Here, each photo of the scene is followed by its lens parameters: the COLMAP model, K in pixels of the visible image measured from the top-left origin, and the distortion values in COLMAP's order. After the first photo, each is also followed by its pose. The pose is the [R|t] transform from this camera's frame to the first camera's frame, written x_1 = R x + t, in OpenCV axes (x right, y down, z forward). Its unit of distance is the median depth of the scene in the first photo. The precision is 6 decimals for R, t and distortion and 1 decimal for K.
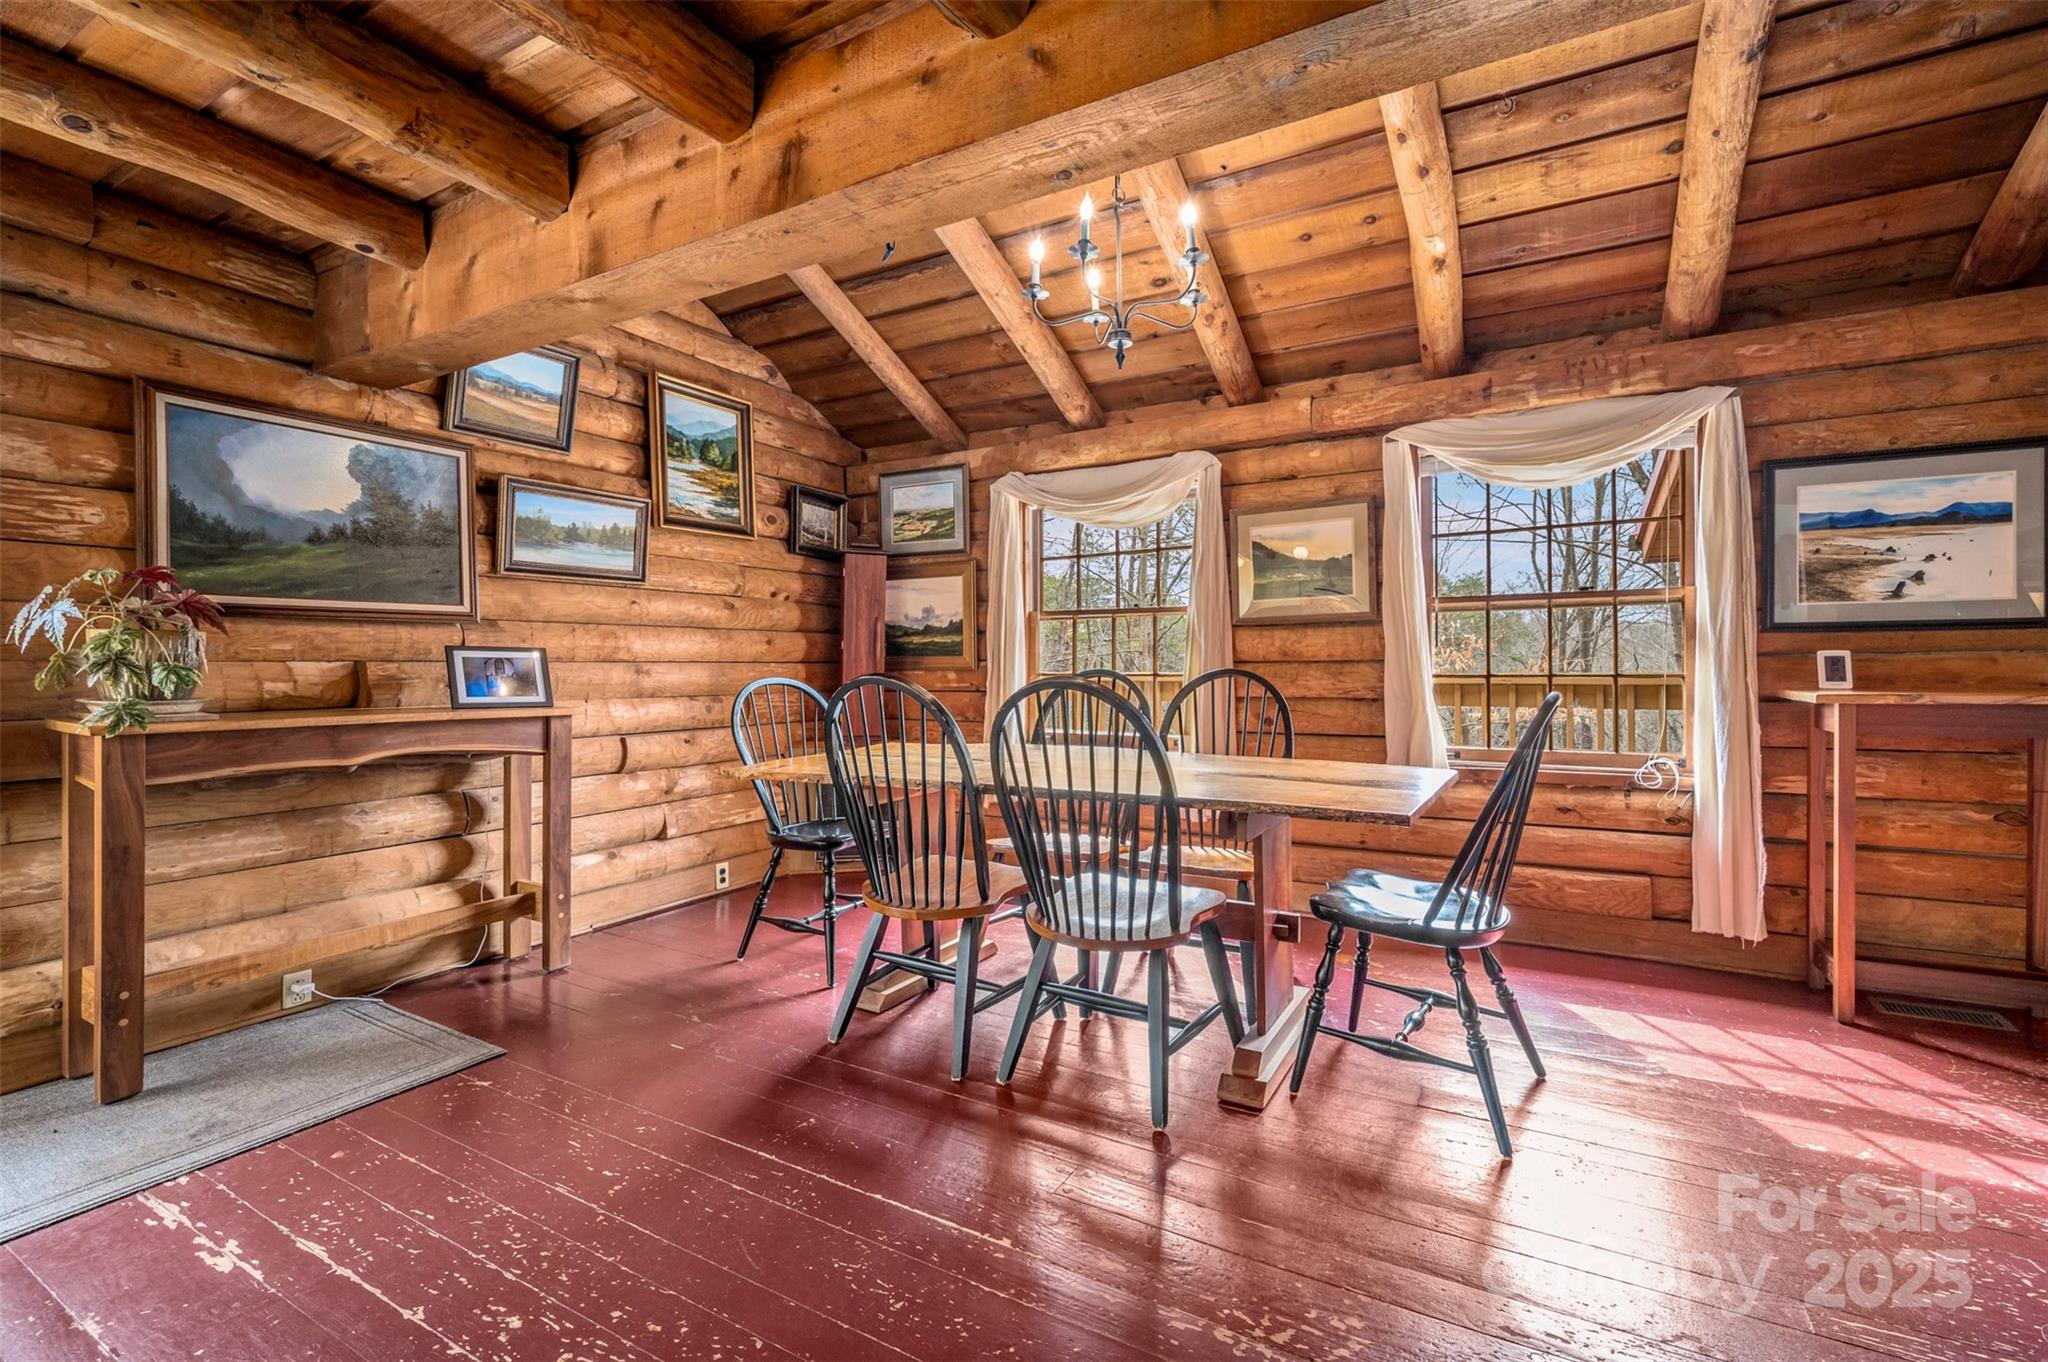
lens RADIAL K [[892.1, 0, 1042.4], [0, 892.1, 679.7], [0, 0, 1]] dist [-0.000238, -0.000351]
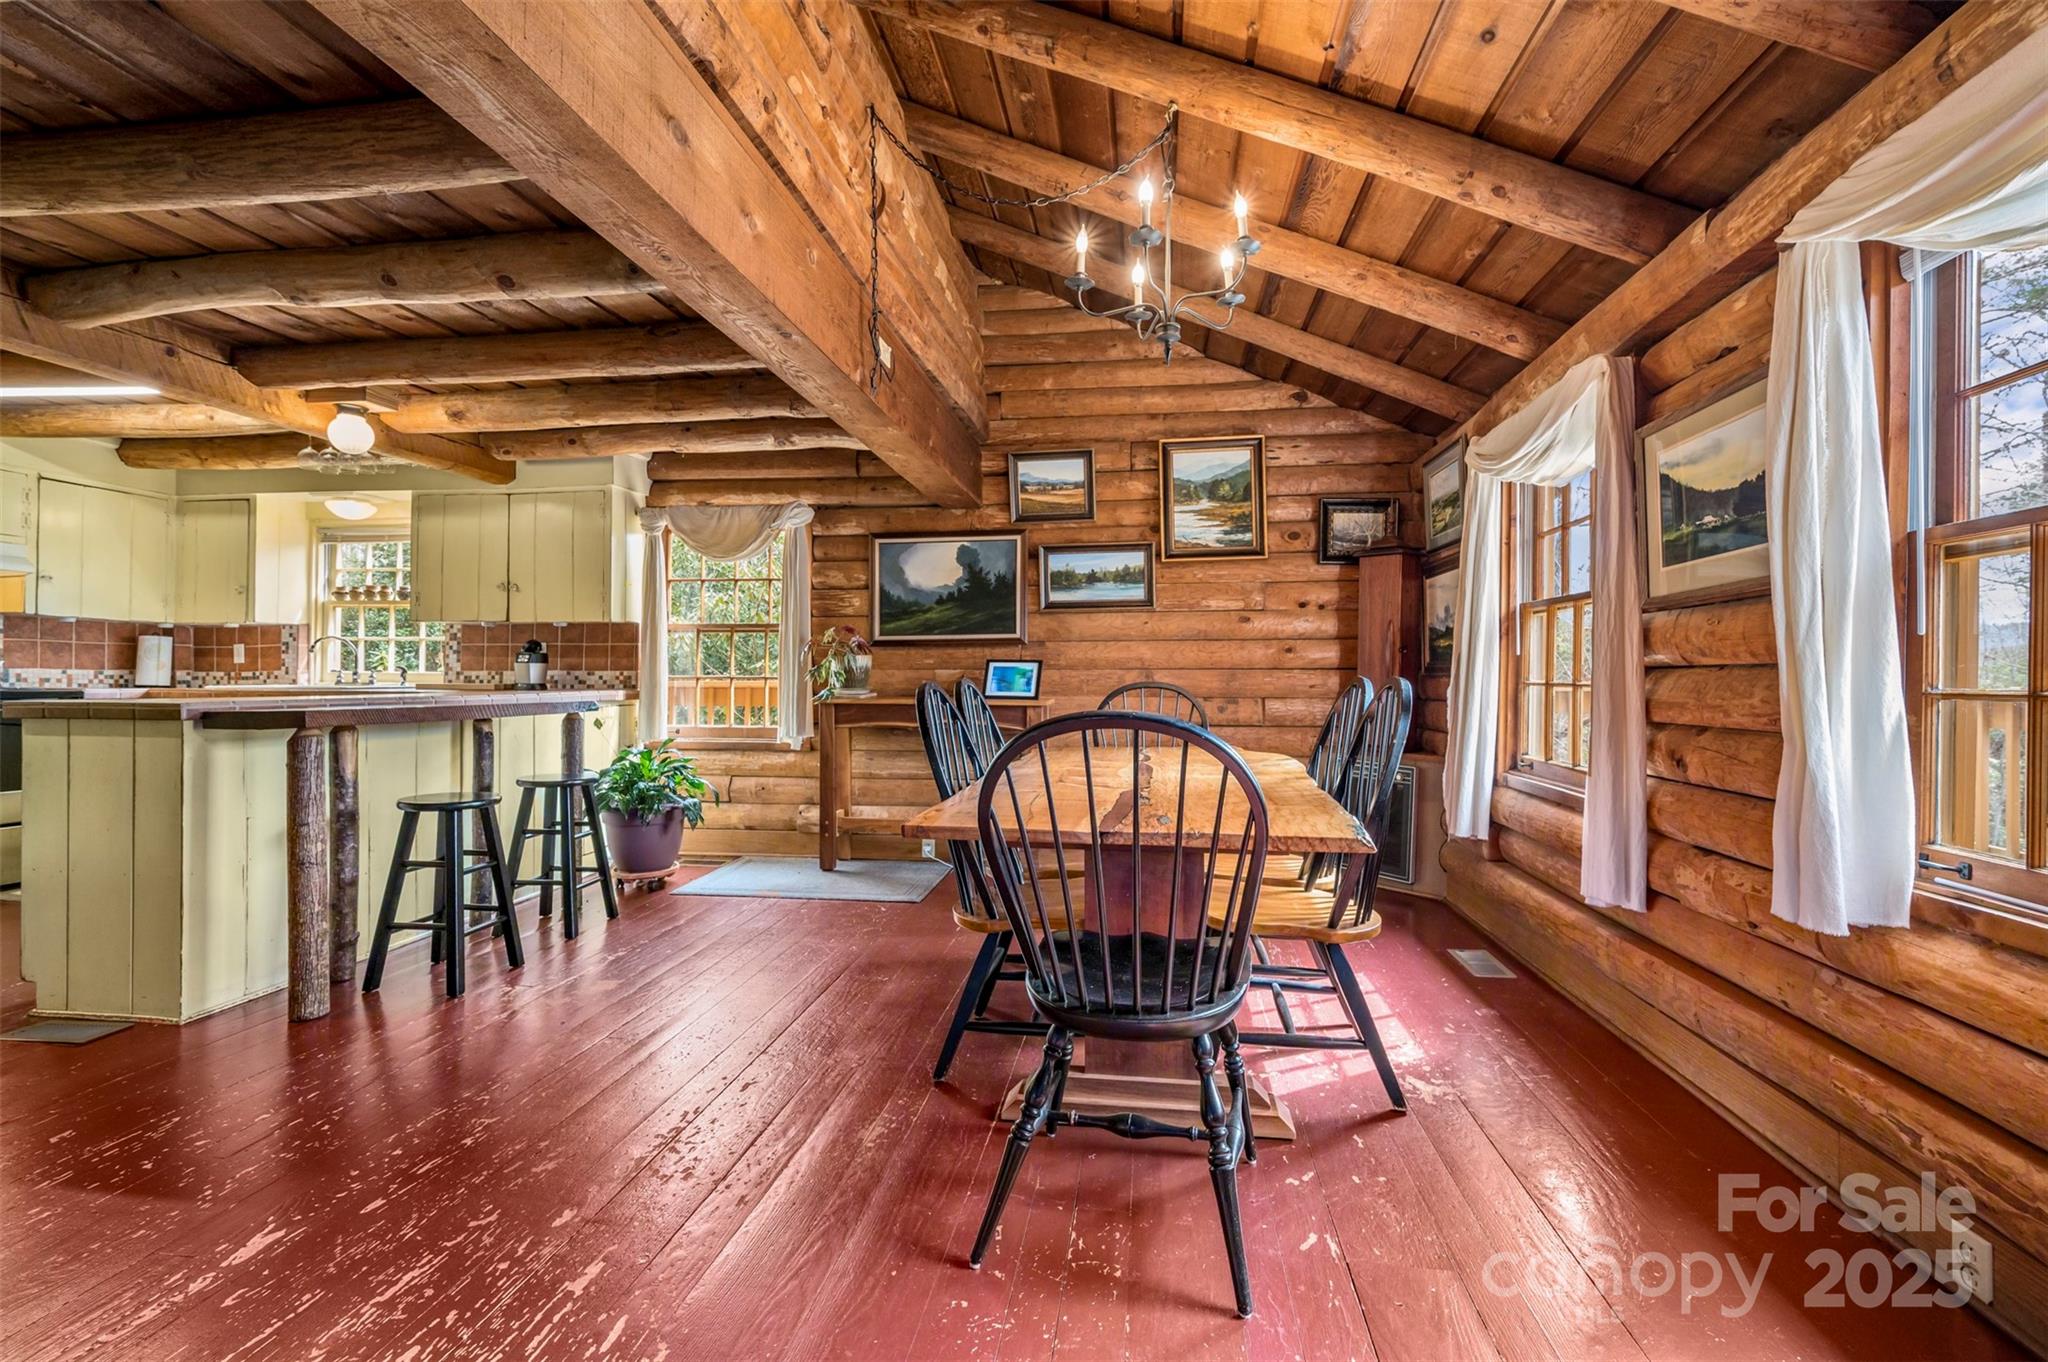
lens RADIAL K [[892.1, 0, 1035.8], [0, 892.1, 672.4], [0, 0, 1]] dist [-0.000238, -0.000351]
pose [[0.366070, 0.002048, -0.930585, 0.688052], [-0.016133, 0.999861, -0.004146, -0.007323], [0.930448, 0.016531, 0.366052, 0.383621]]
